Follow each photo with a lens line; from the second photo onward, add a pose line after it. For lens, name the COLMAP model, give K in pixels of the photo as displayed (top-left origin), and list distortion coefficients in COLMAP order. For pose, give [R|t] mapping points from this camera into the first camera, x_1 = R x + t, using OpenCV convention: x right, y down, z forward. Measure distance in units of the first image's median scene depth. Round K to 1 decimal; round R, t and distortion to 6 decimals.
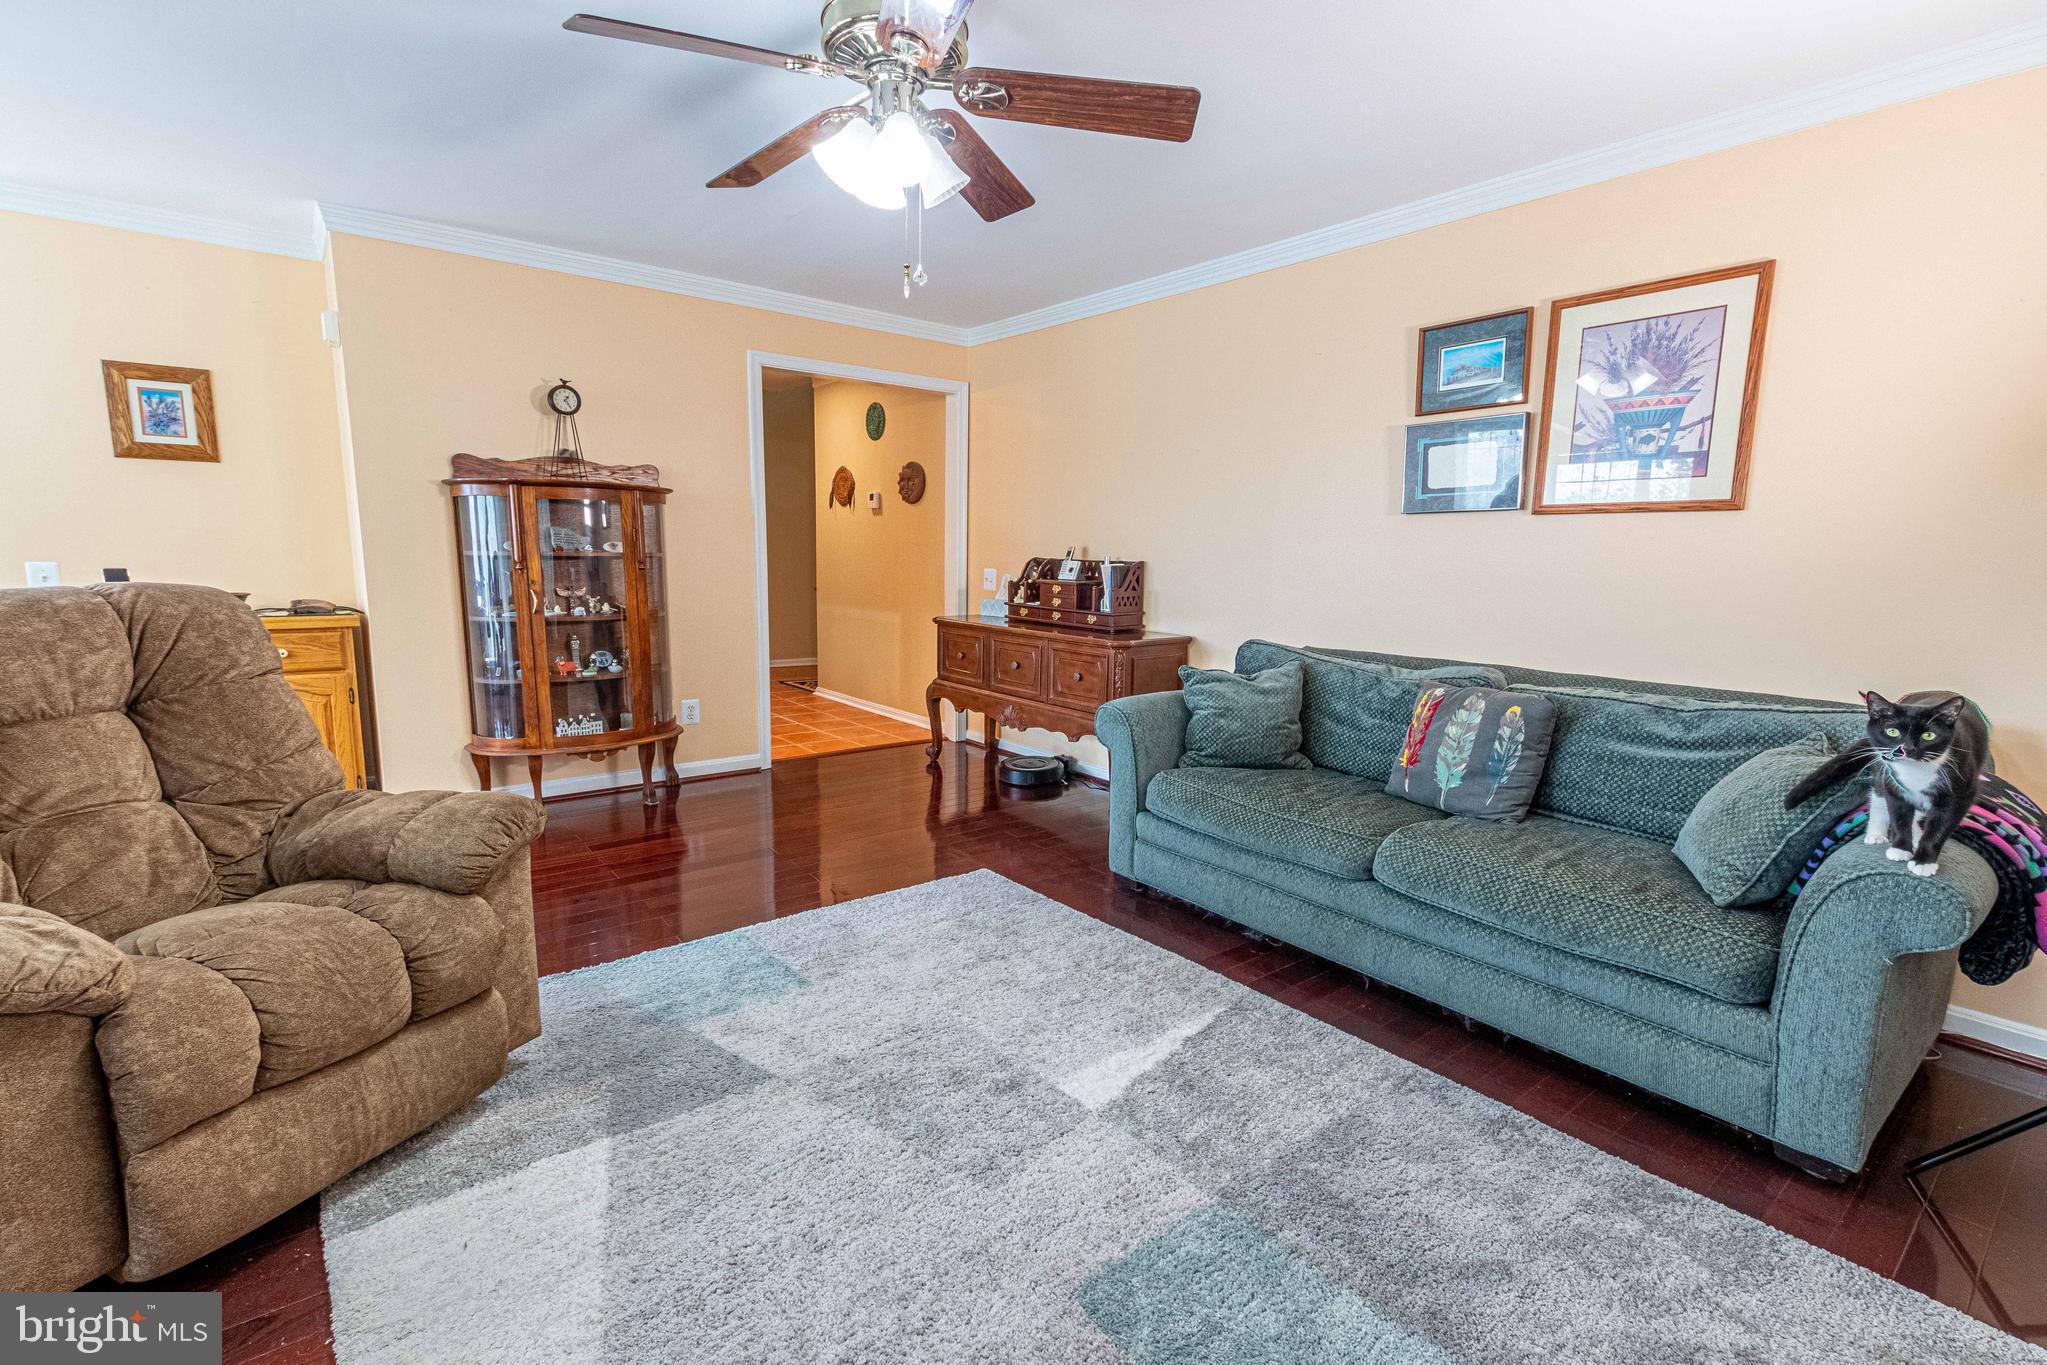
lens RADIAL K [[924.8, 0, 1018.1], [0, 924.8, 700.2], [0, 0, 1]] dist [0.006505, -0.004454]
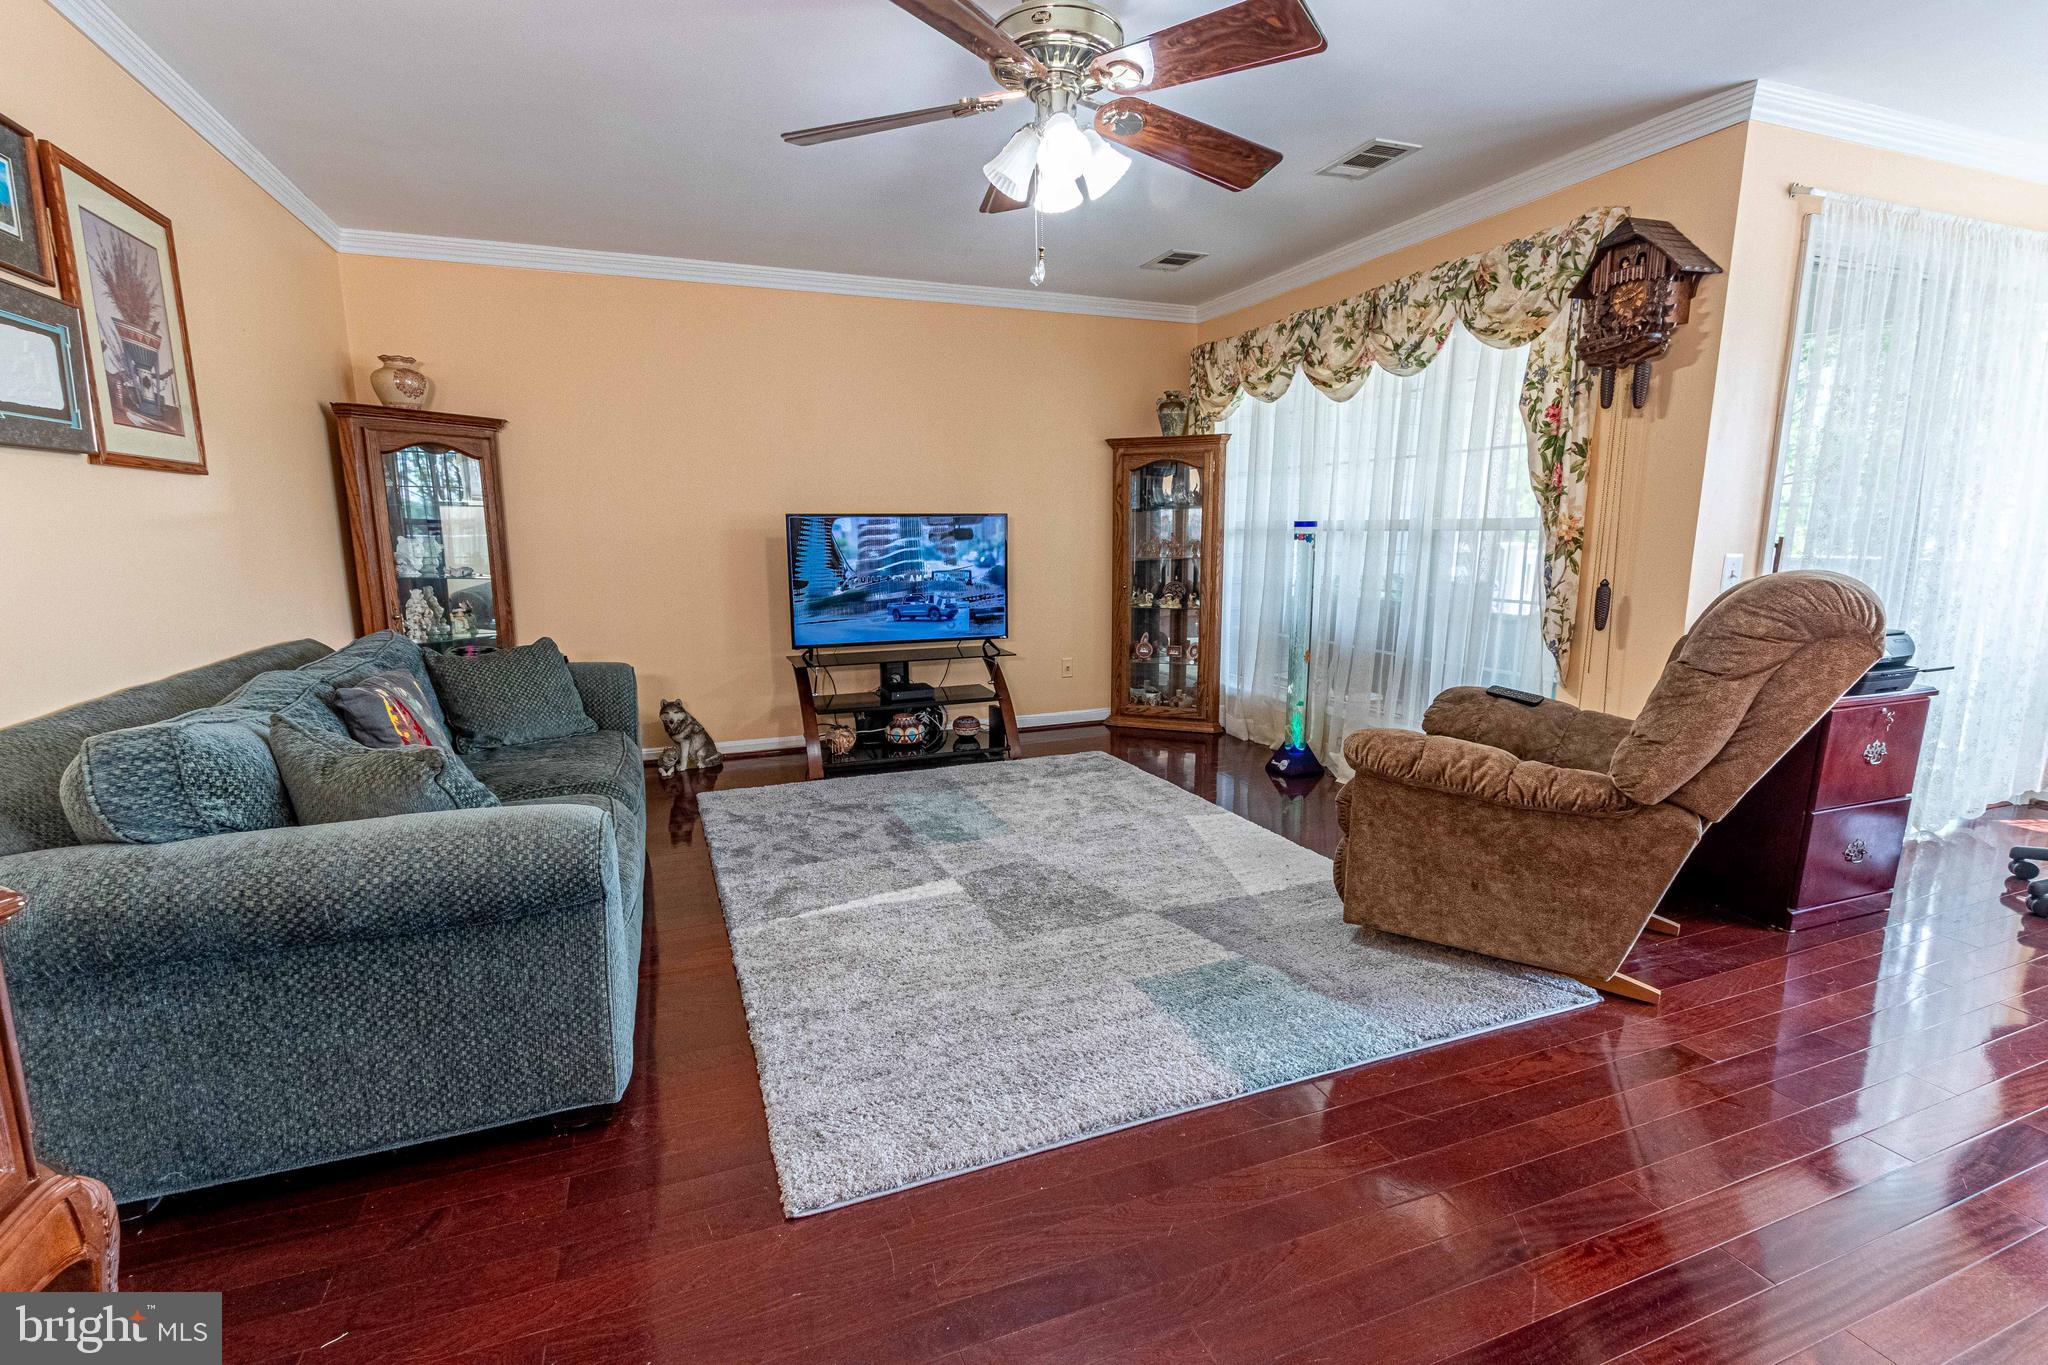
lens RADIAL K [[940.8, 0, 1013.9], [0, 940.8, 693.8], [0, 0, 1]] dist [0.003852, -0.000816]
pose [[-0.957302, -0.060470, 0.282694, -0.300726], [0.038554, 0.942438, 0.332150, -0.248946], [-0.286507, 0.328867, -0.899867, 1.509715]]
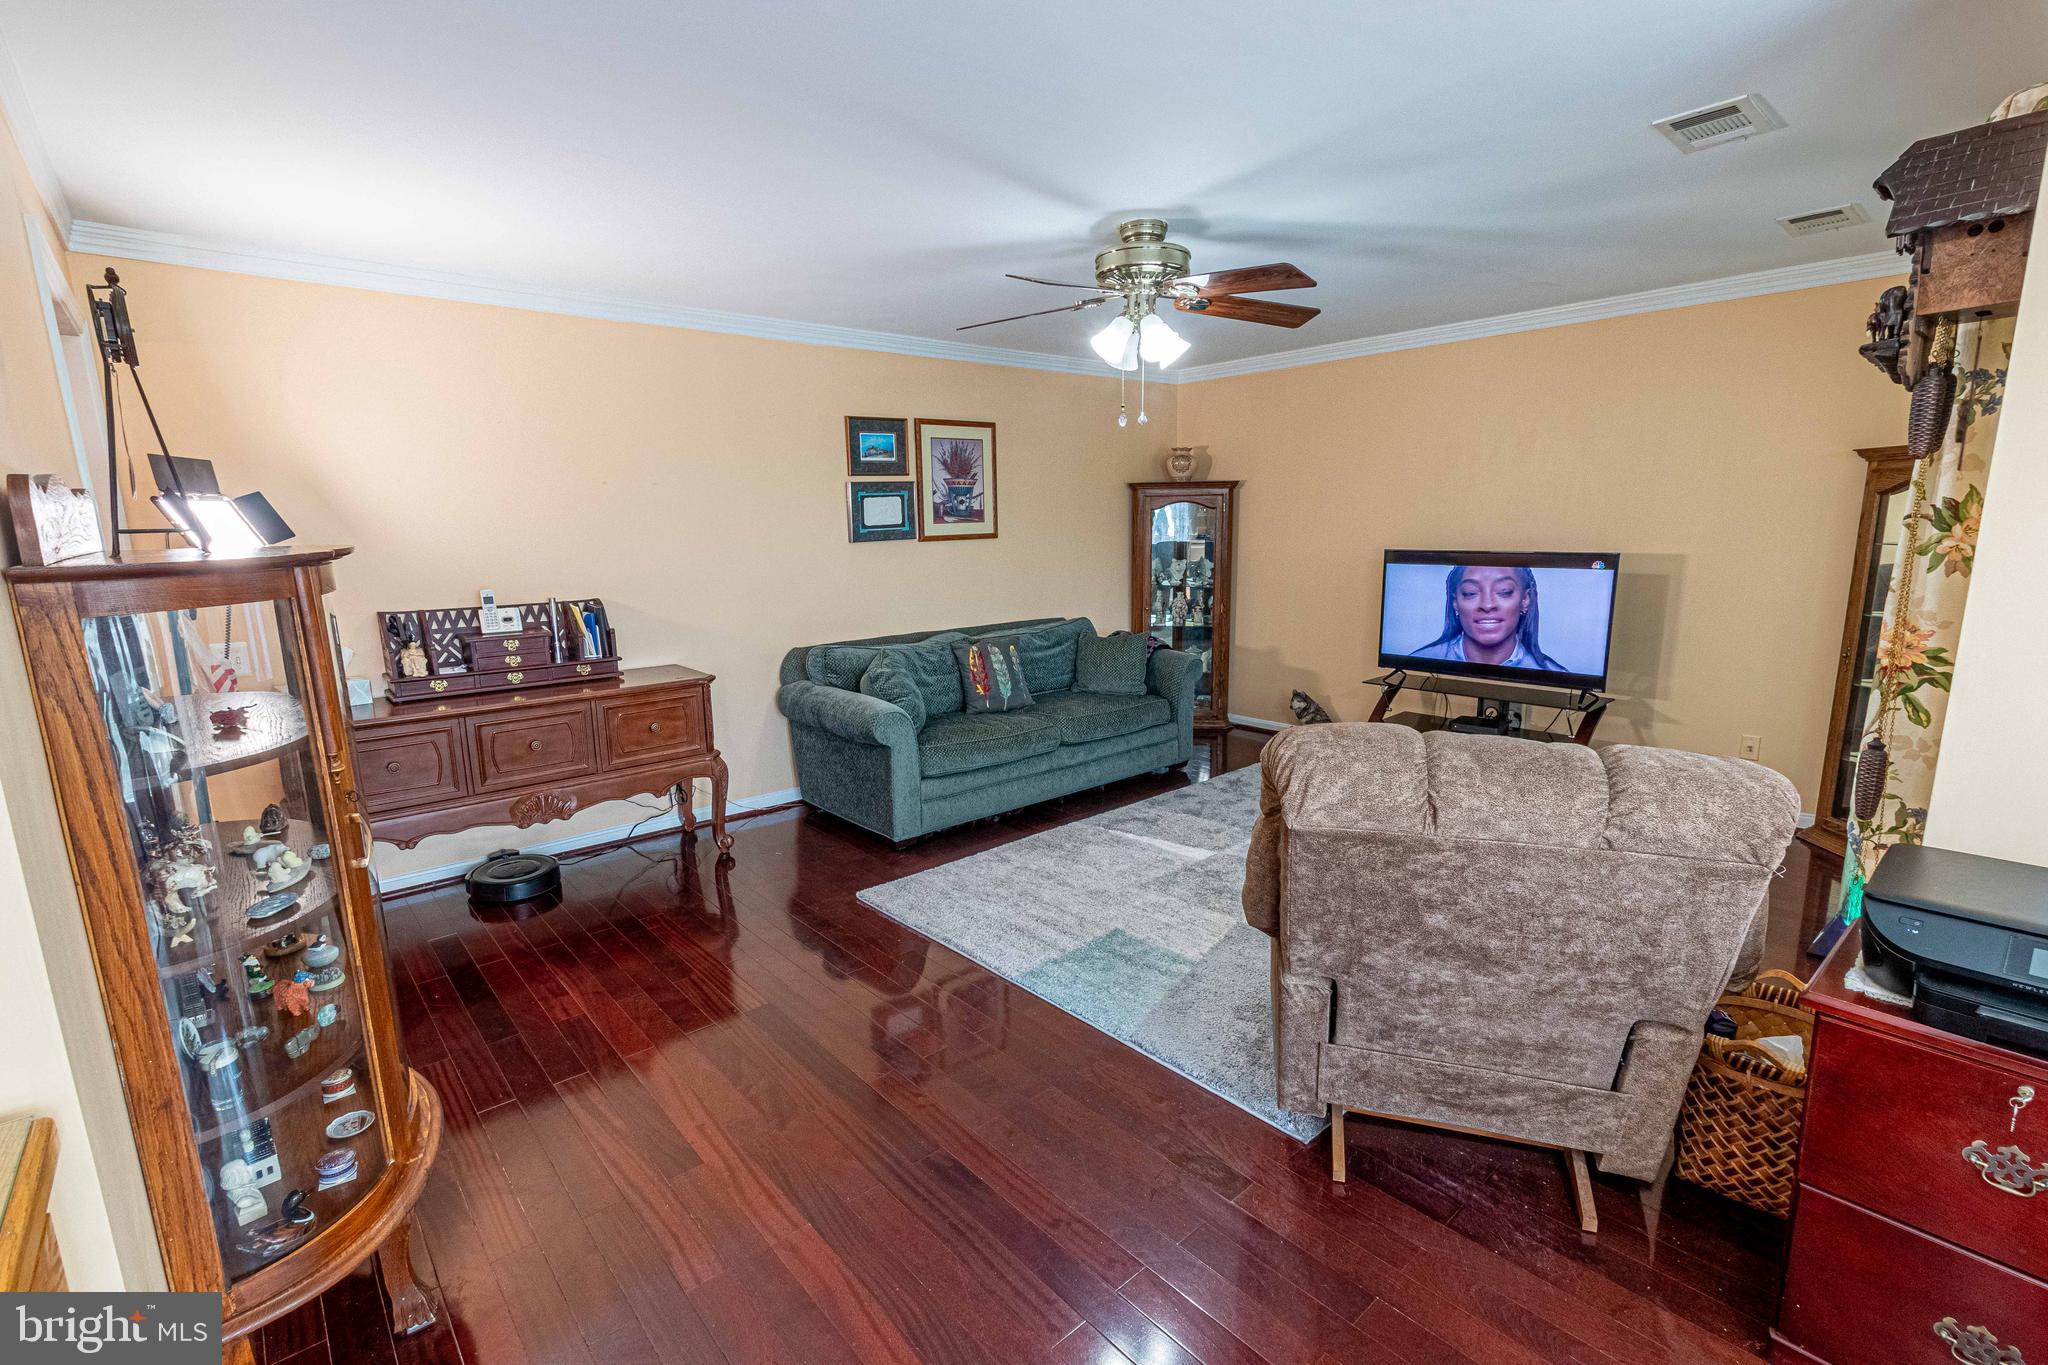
lens RADIAL K [[925.3, 0, 1018.6], [0, 925.3, 700.3], [0, 0, 1]] dist [0.006505, -0.004454]
pose [[-0.049444, -0.207960, 0.976887, -1.184901], [0.180942, 0.960034, 0.213530, -0.254956], [-0.982250, 0.187318, -0.009839, 0.907623]]
